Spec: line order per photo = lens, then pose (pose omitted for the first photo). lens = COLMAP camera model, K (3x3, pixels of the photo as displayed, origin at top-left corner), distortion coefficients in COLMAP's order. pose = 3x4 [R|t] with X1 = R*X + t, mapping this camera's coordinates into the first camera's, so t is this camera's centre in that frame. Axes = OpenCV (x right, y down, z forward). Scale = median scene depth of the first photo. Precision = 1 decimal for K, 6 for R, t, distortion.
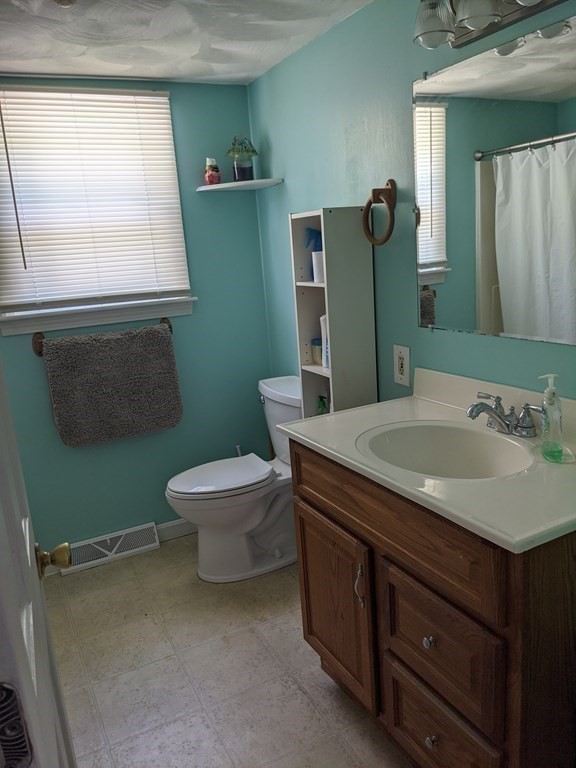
lens RADIAL K [[611.1, 0, 309.1], [0, 611.1, 399.8], [0, 0, 1]] dist [0.056945, -0.099901]
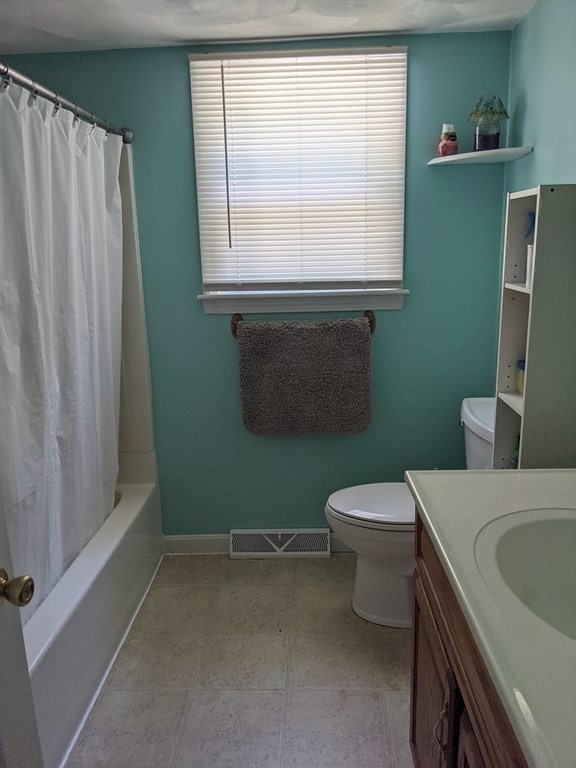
lens RADIAL K [[611.1, 0, 309.1], [0, 611.1, 399.8], [0, 0, 1]] dist [0.056945, -0.099901]
pose [[0.861784, 0.172415, -0.477076, 0.140724], [-0.156279, 0.984962, 0.073665, -0.061229], [0.482603, 0.011074, 0.875769, 0.194842]]
